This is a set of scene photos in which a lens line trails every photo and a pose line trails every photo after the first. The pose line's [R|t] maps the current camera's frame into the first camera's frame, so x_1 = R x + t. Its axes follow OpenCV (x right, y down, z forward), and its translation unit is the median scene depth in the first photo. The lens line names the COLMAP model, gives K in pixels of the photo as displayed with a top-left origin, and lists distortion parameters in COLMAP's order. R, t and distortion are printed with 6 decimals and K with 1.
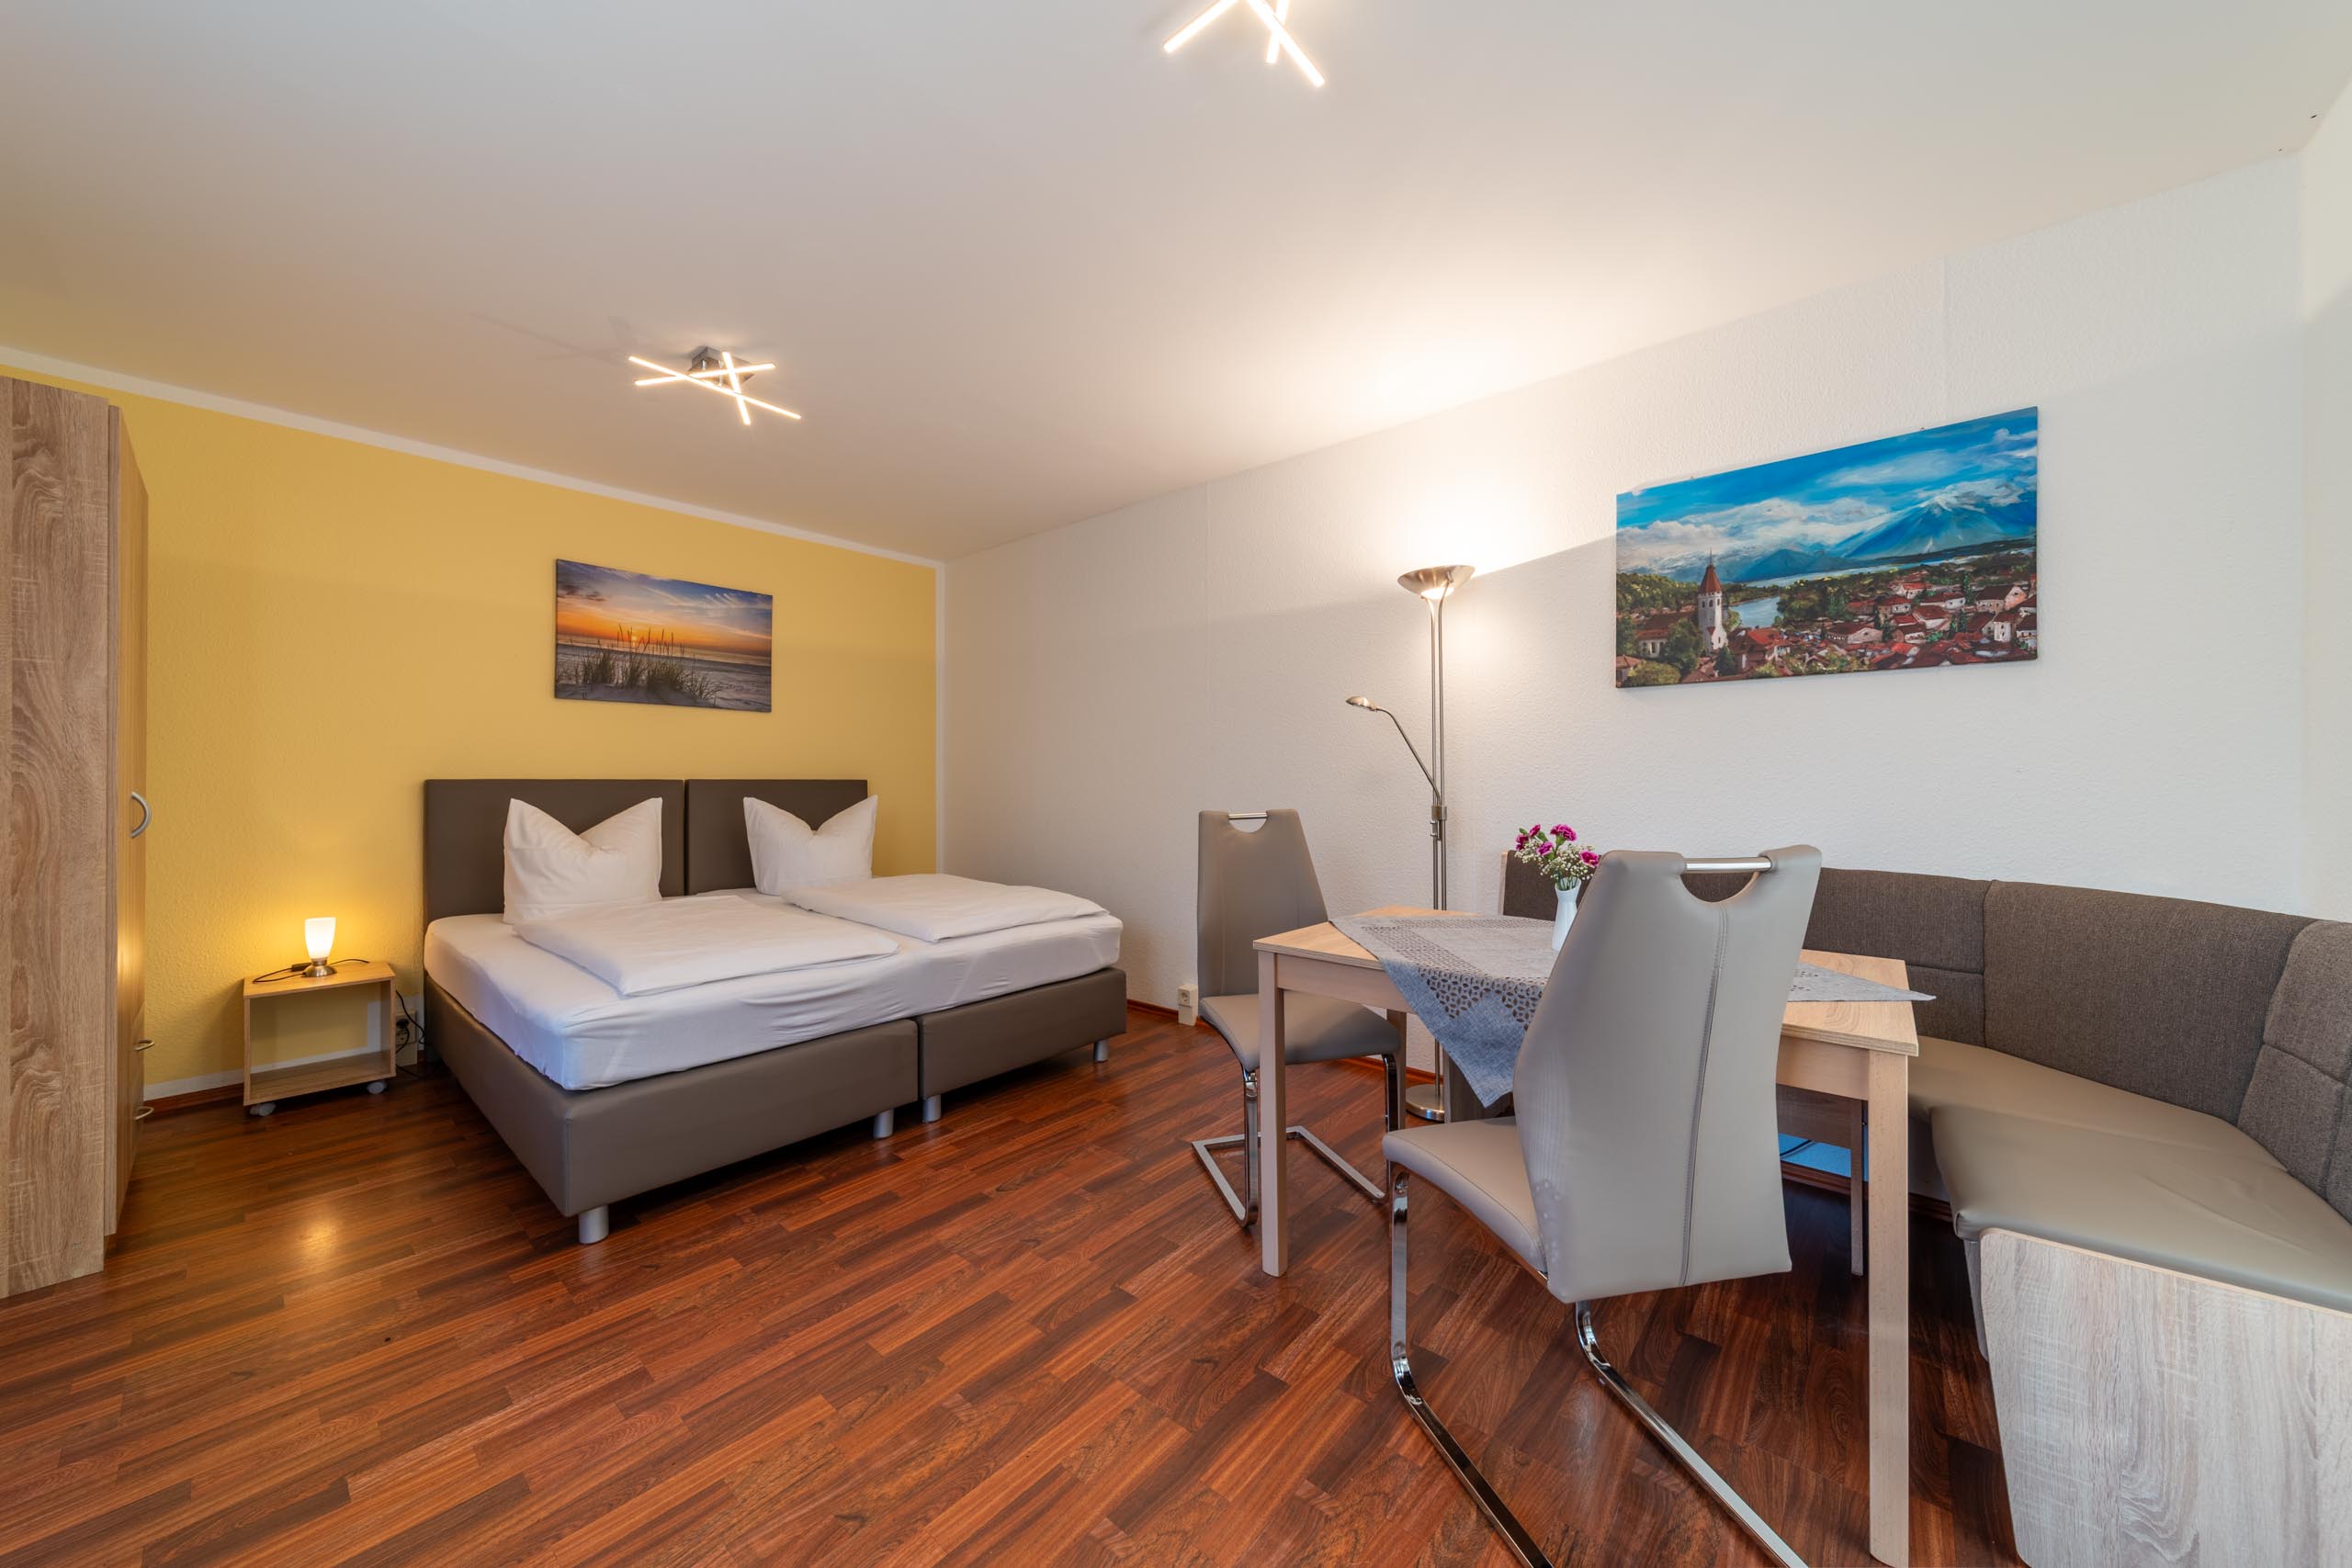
lens RADIAL K [[823.5, 0, 1176.4], [0, 823.5, 780.6], [0, 0, 1]] dist [0.002356, -0.000694]
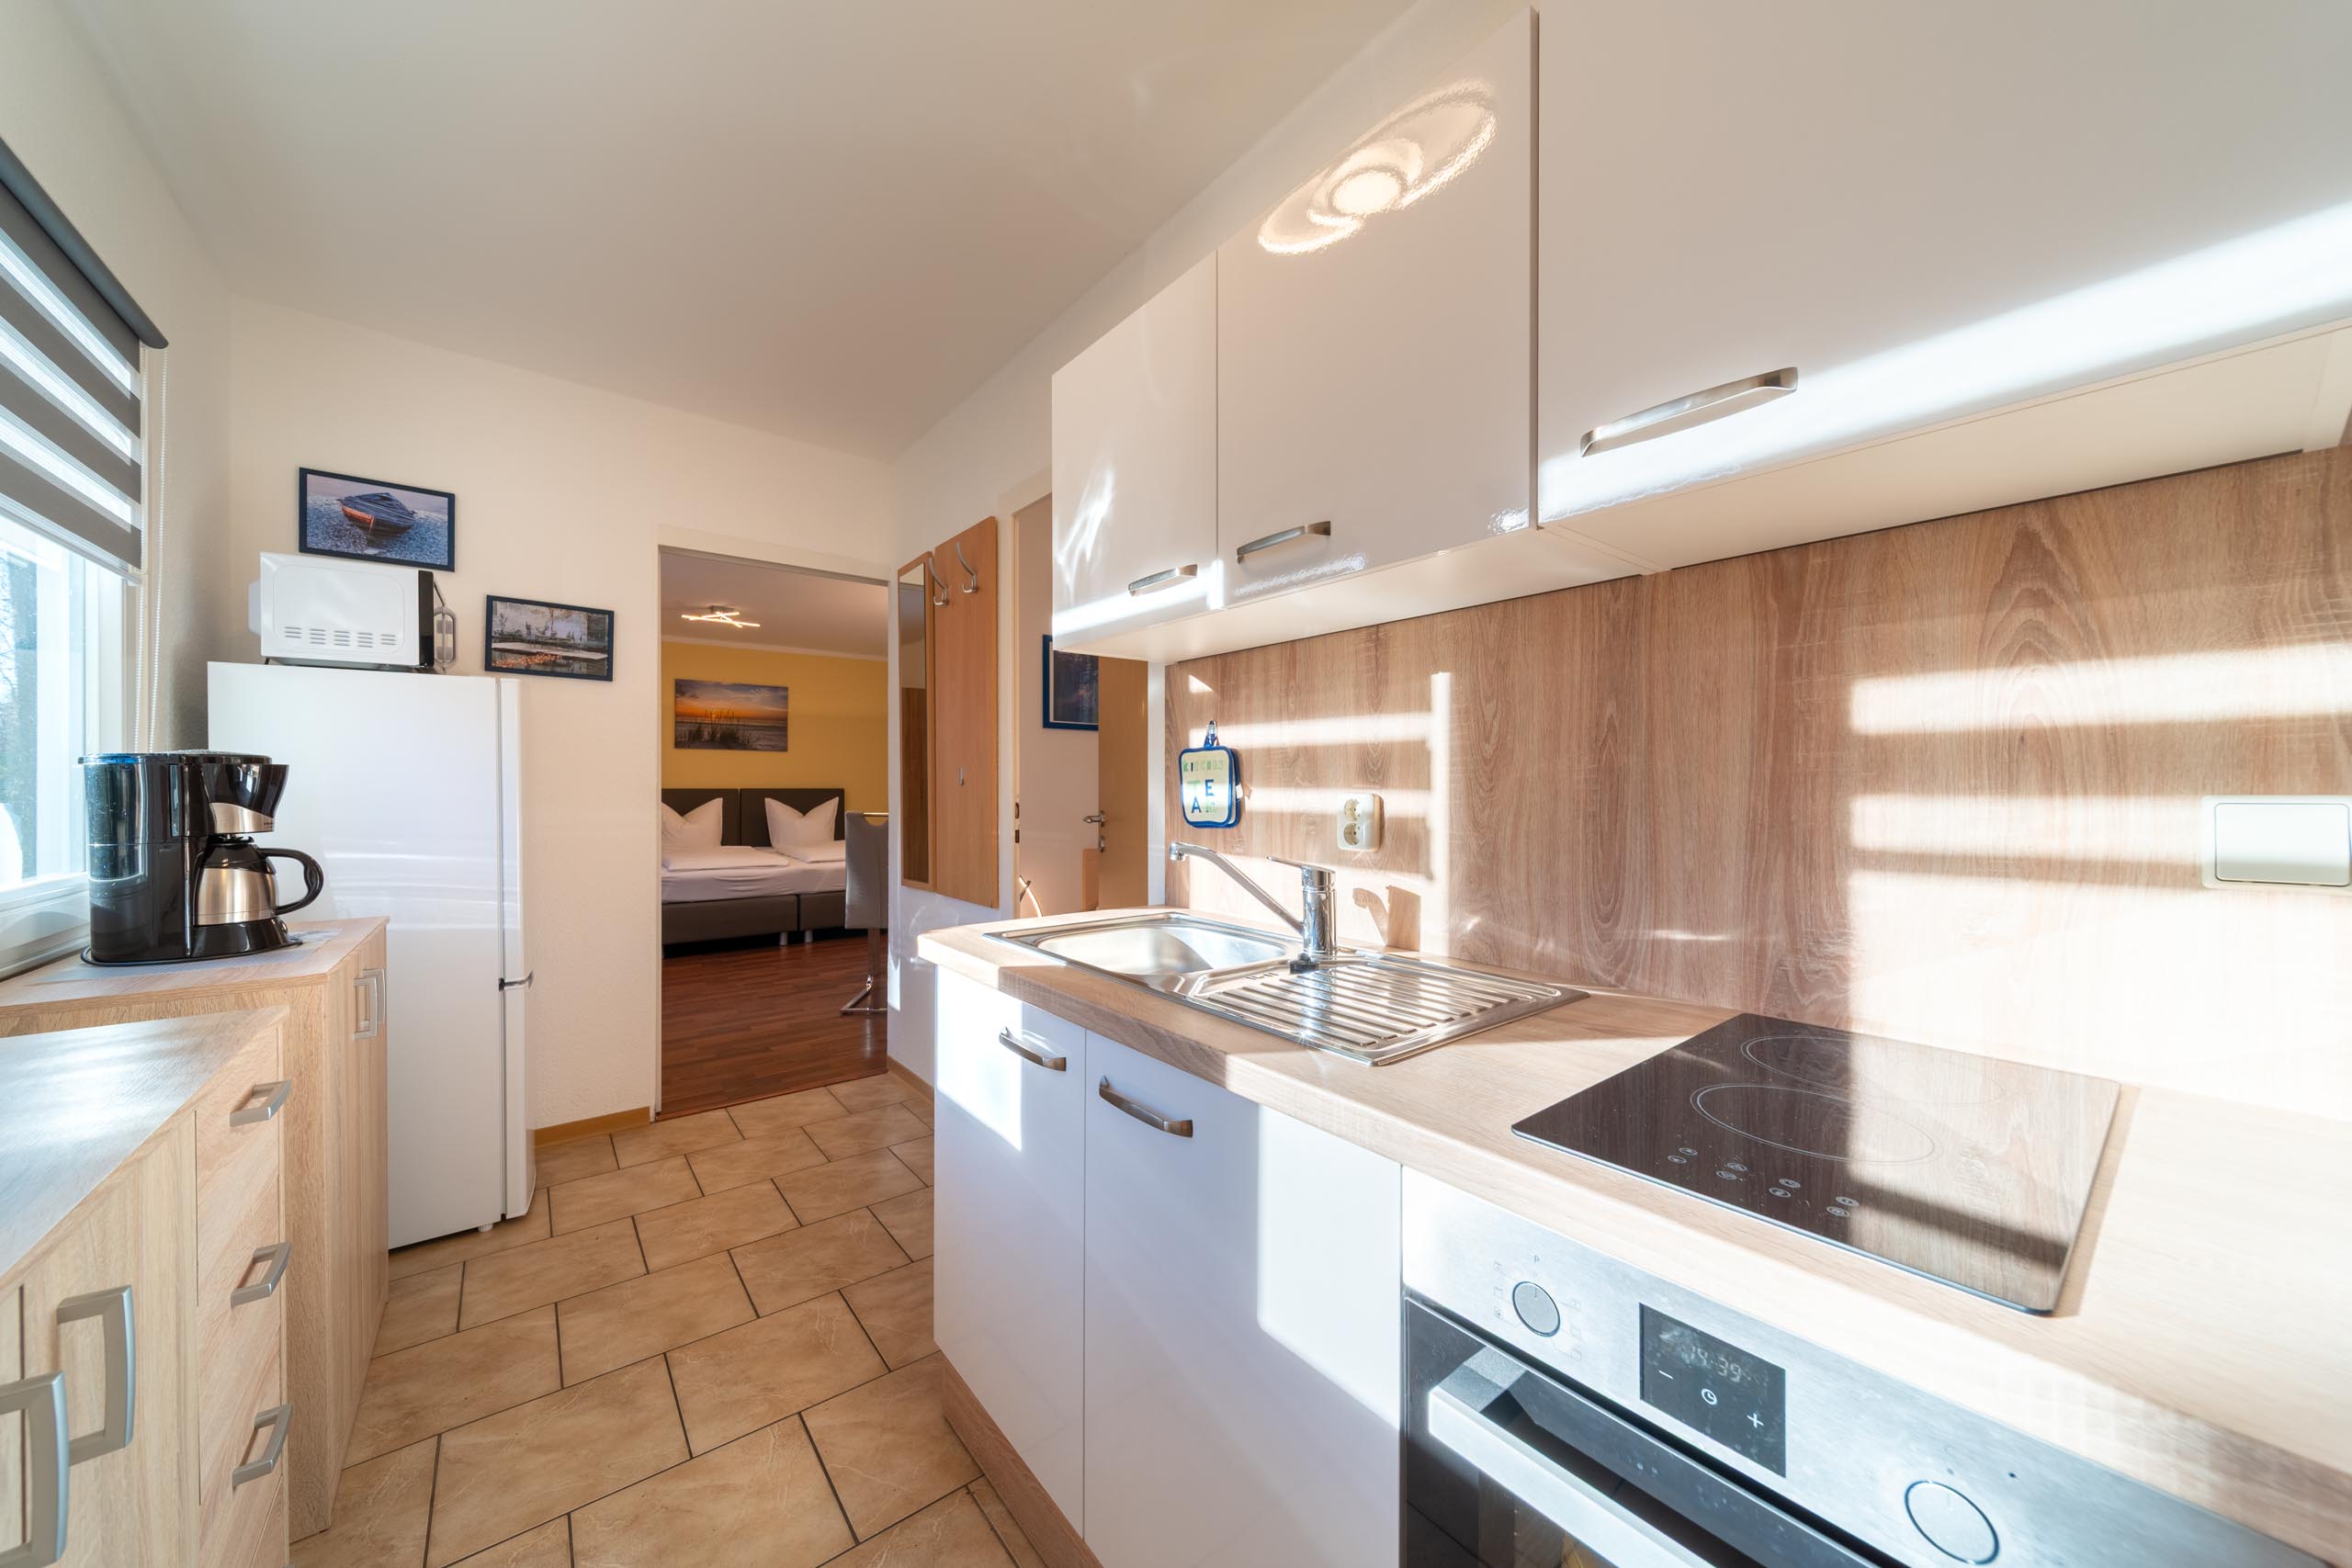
lens RADIAL K [[823.5, 0, 1172.0], [0, 823.5, 792.8], [0, 0, 1]] dist [0.002356, -0.000694]
pose [[0.983548, 0.001845, -0.180636, 0.762555], [-0.000368, 0.999966, 0.008209, -0.007475], [0.180645, -0.008008, 0.983516, -0.723142]]
